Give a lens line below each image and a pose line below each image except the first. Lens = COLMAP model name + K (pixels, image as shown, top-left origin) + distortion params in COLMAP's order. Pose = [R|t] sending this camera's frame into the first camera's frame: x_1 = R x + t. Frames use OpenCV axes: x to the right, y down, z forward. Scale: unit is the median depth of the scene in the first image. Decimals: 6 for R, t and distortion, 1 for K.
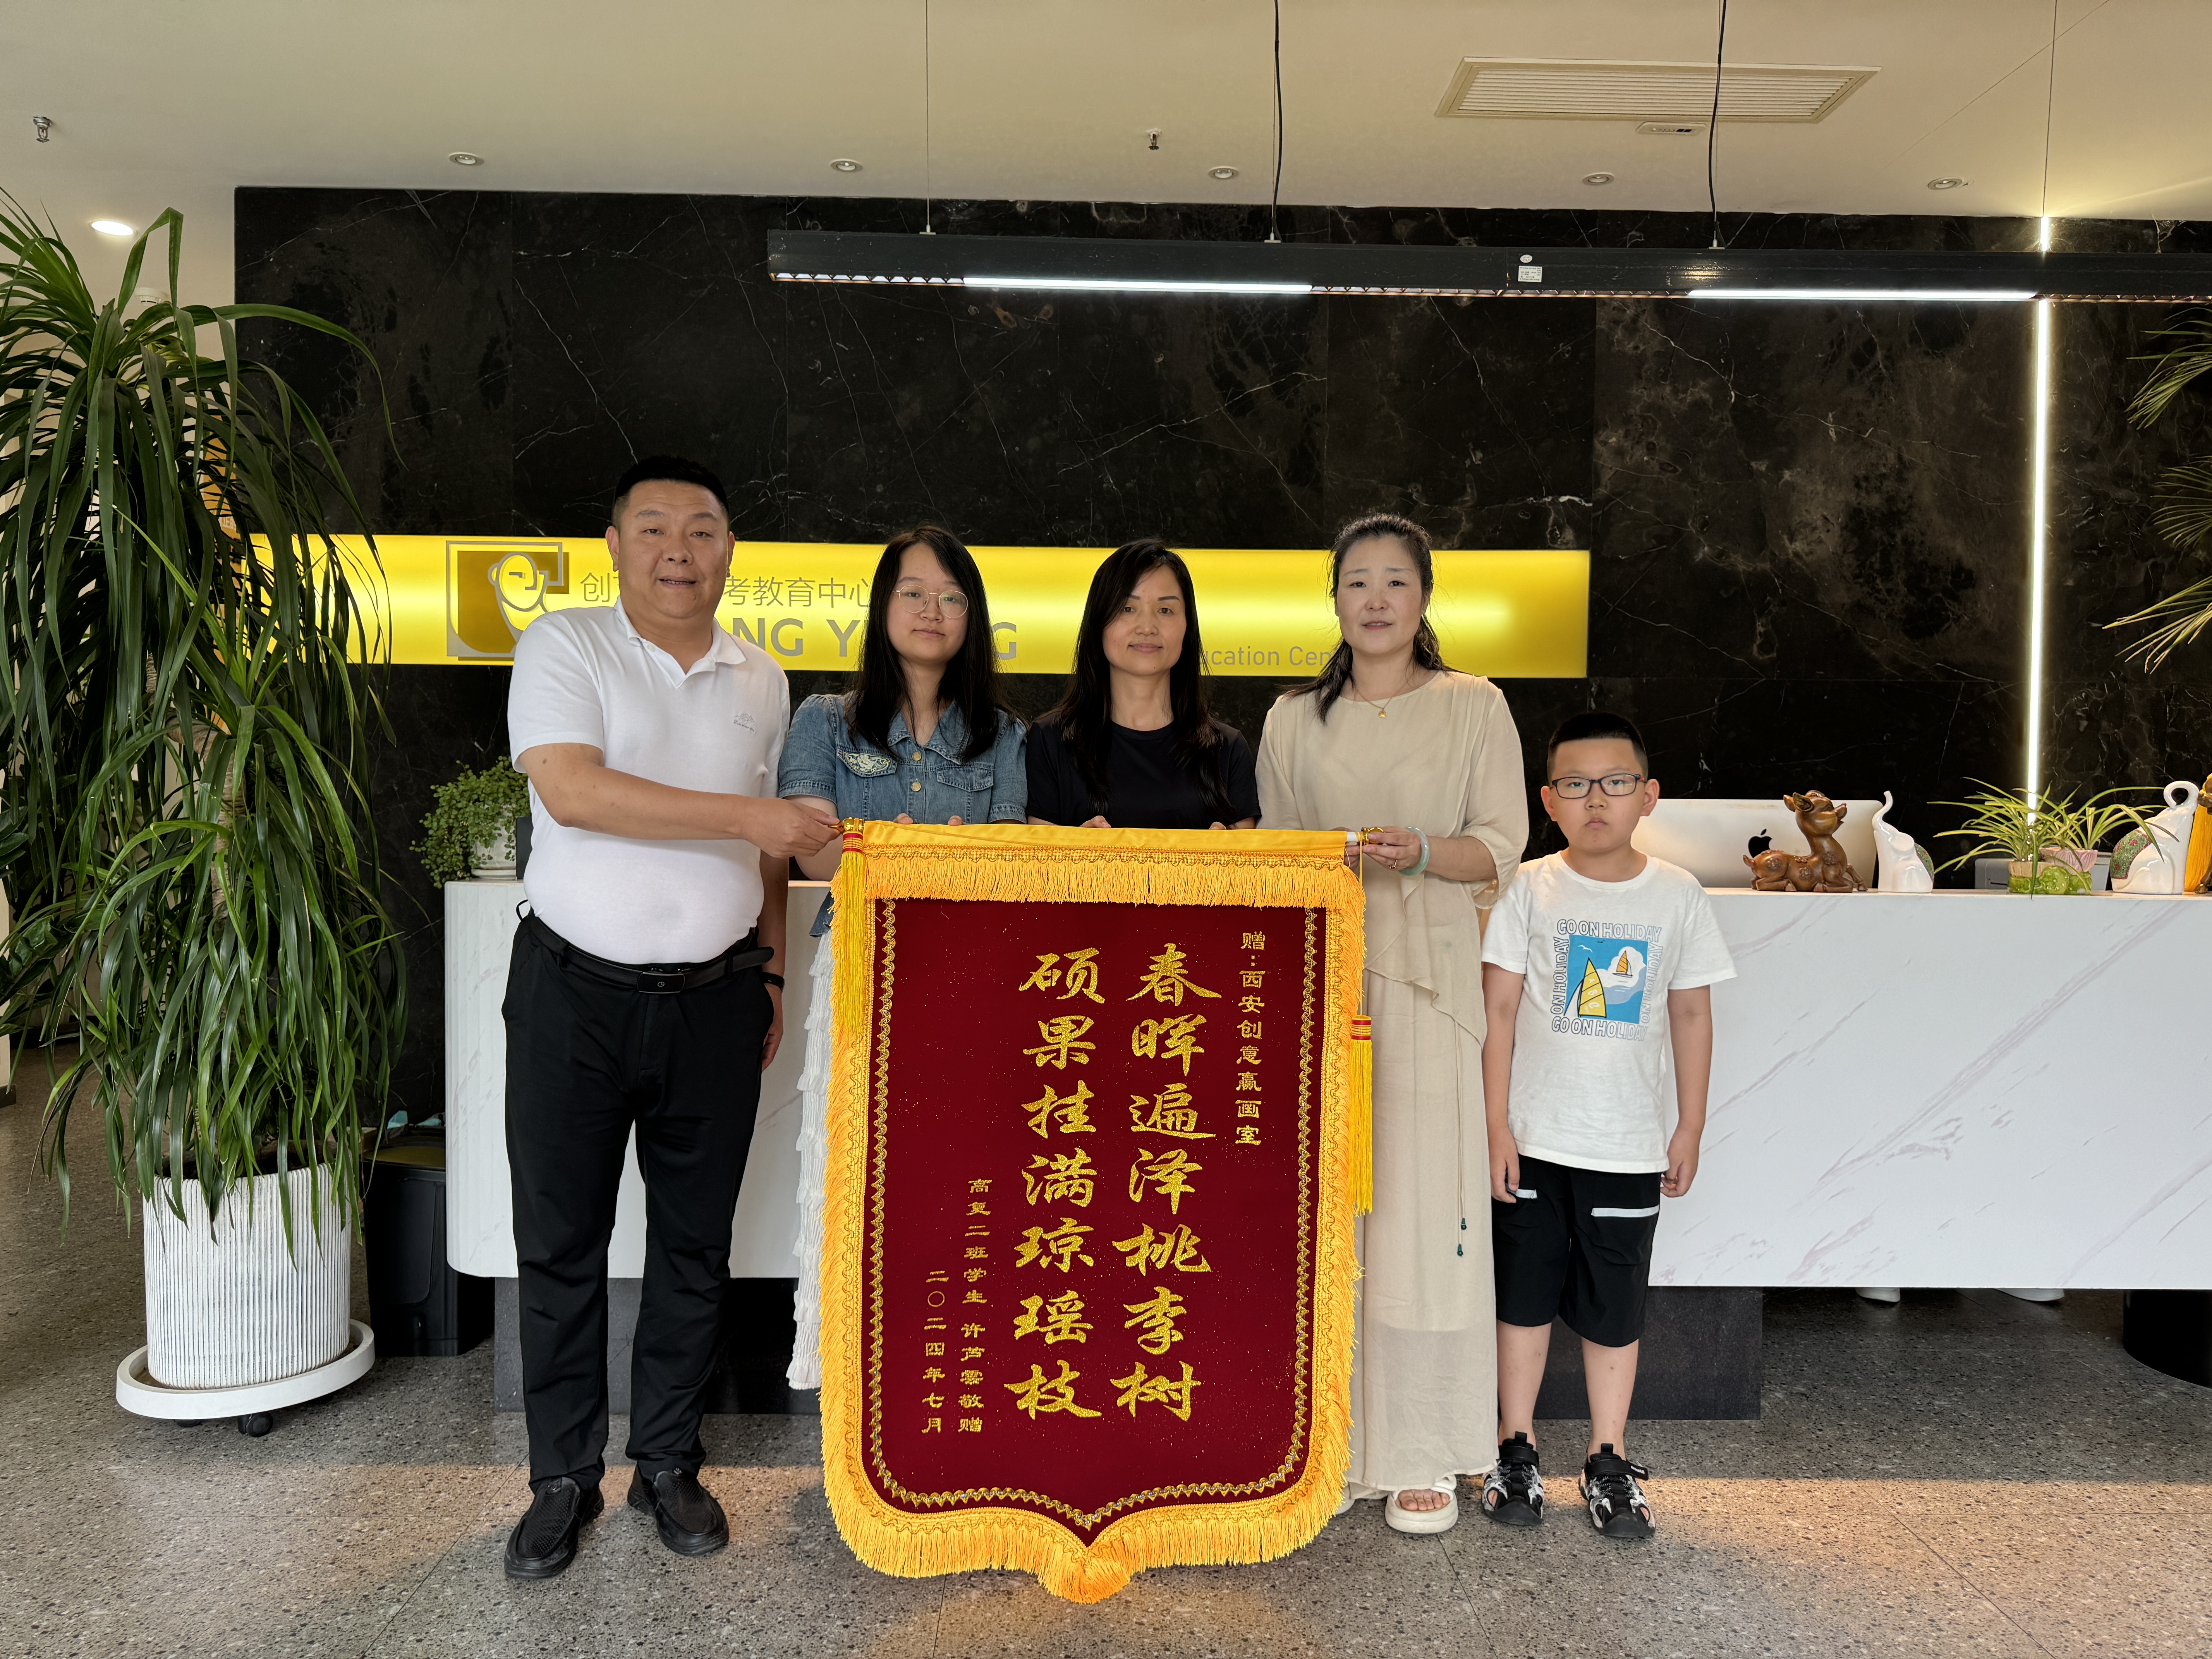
lens RADIAL K [[1578.6, 0, 1108.1], [0, 1578.6, 845.5], [0, 0, 1]] dist [0.017079, -0.022166]
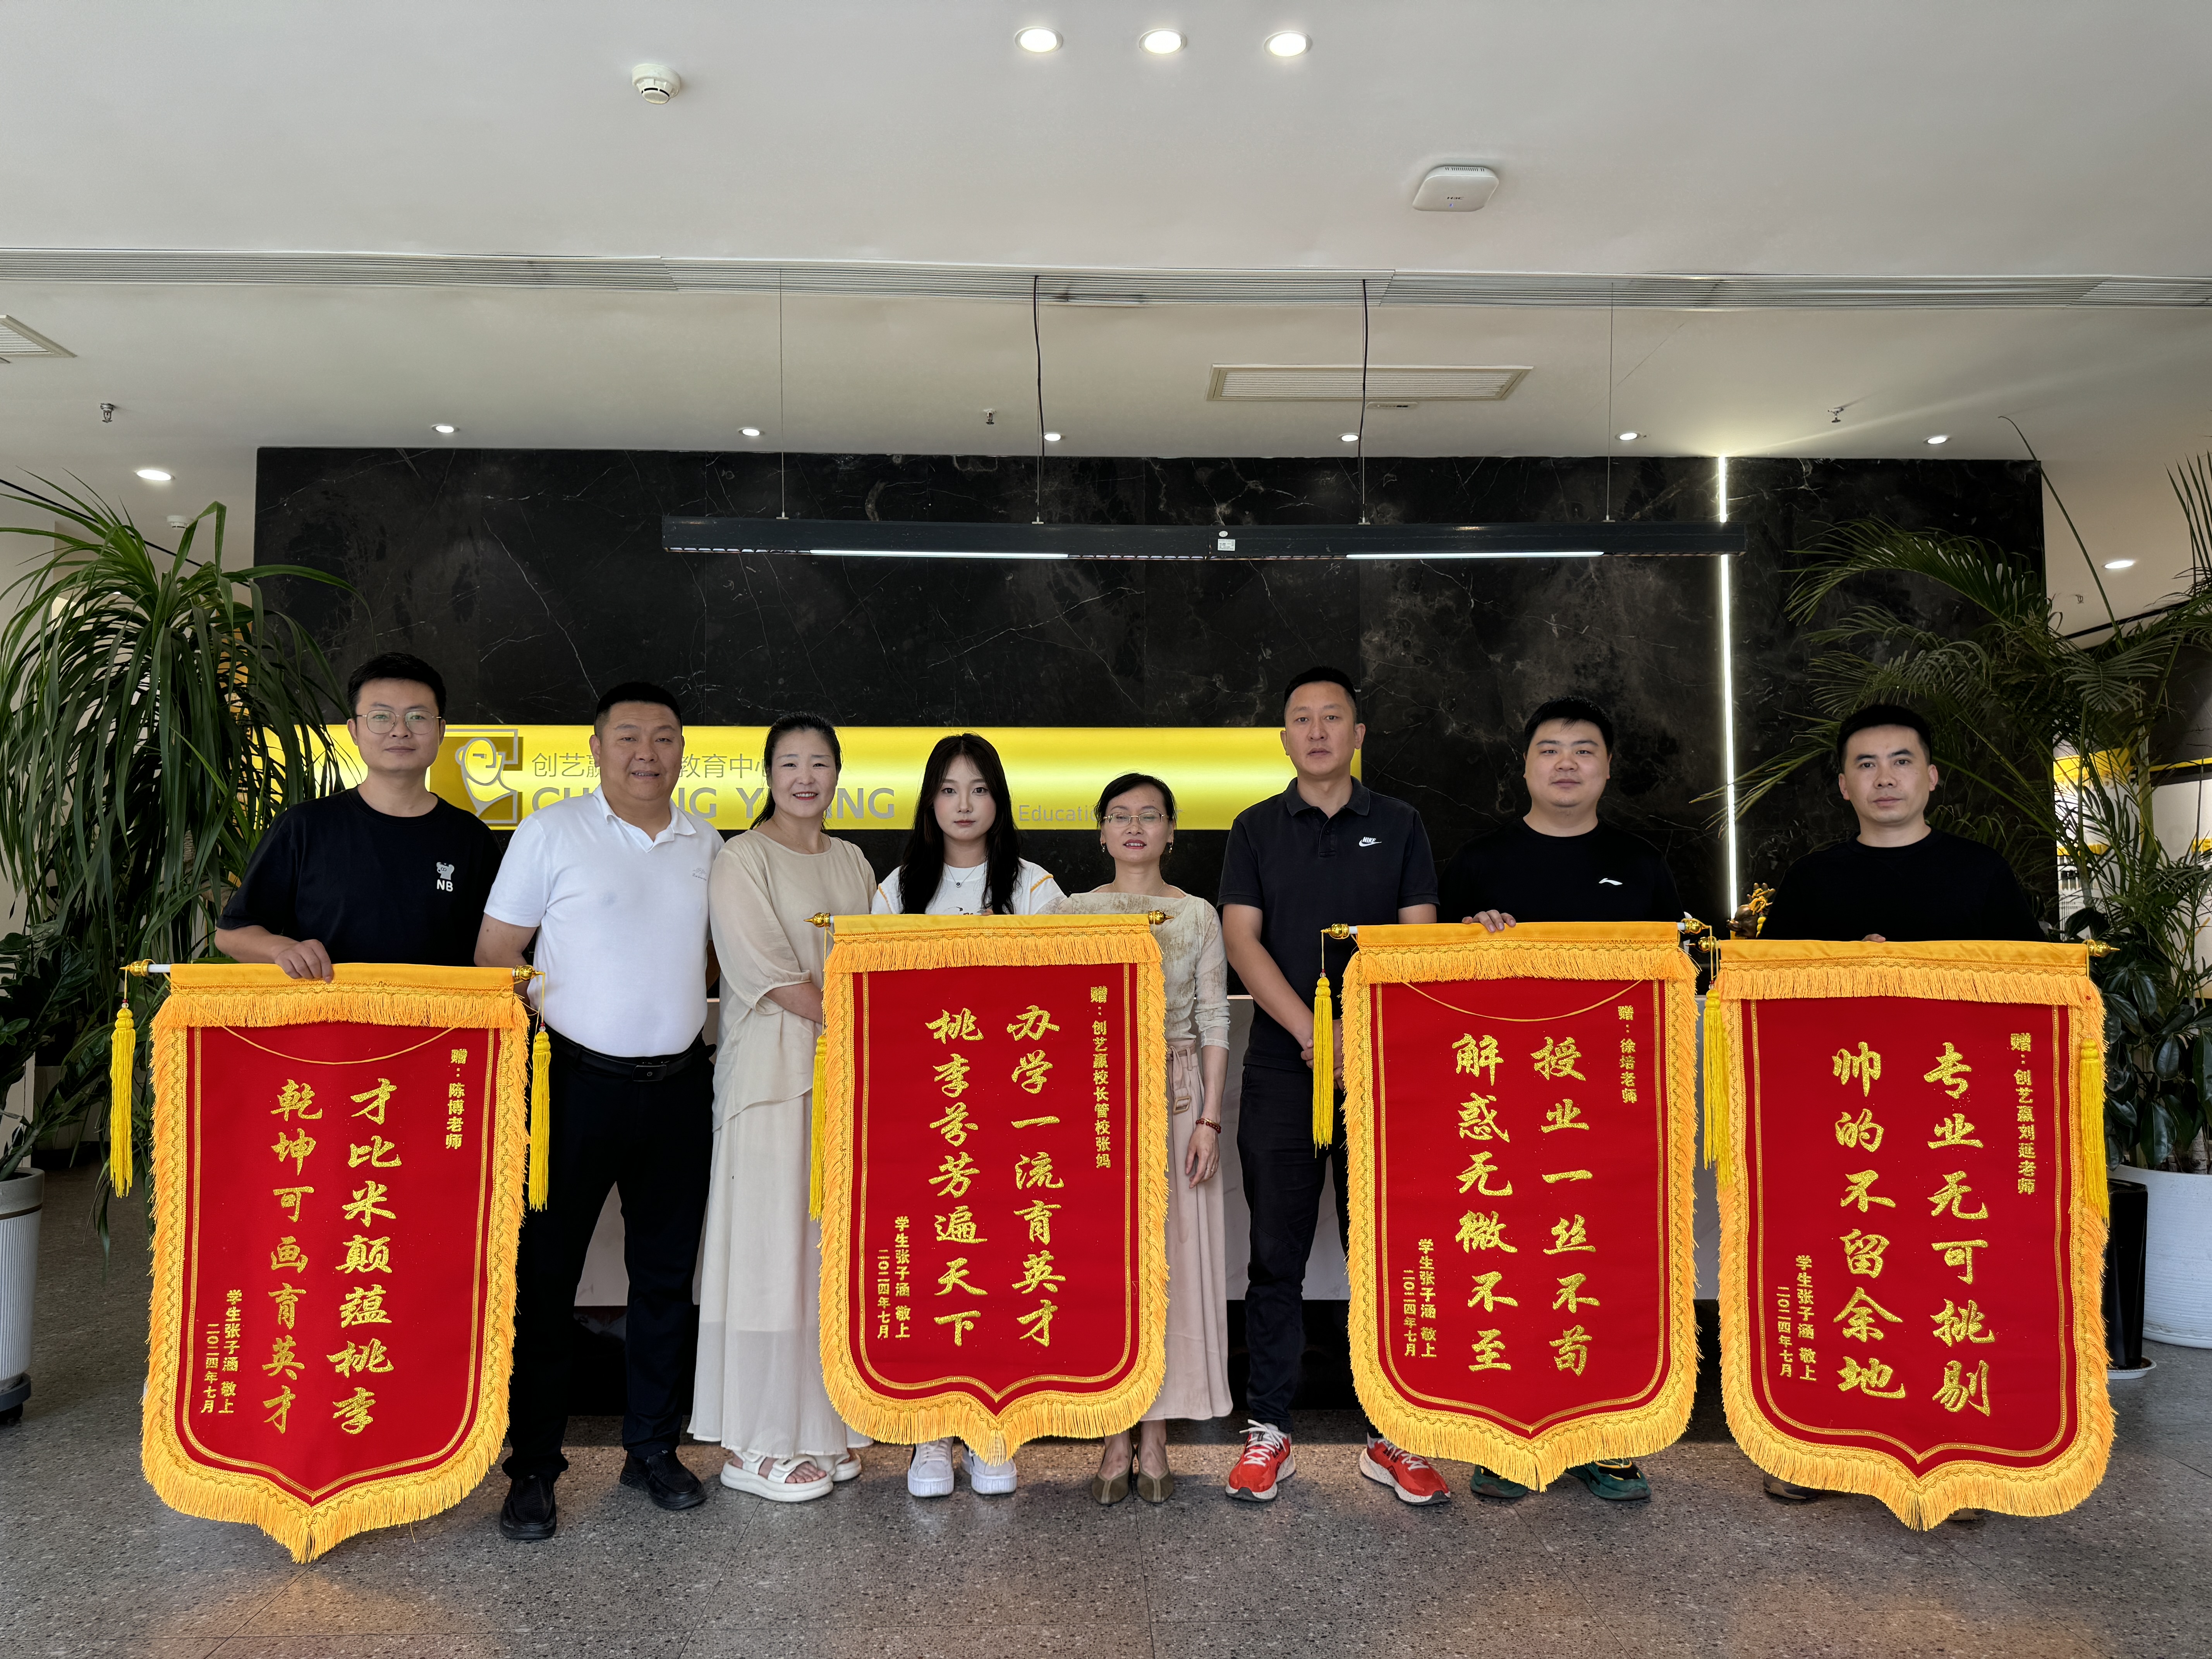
lens RADIAL K [[1578.6, 0, 1115.5], [0, 1578.6, 839.5], [0, 0, 1]] dist [0.017079, -0.022166]
pose [[0.999849, -0.010507, 0.013859, 0.098122], [0.011694, 0.996005, -0.088530, 0.006781], [-0.012873, 0.088678, 0.995977, -0.213365]]
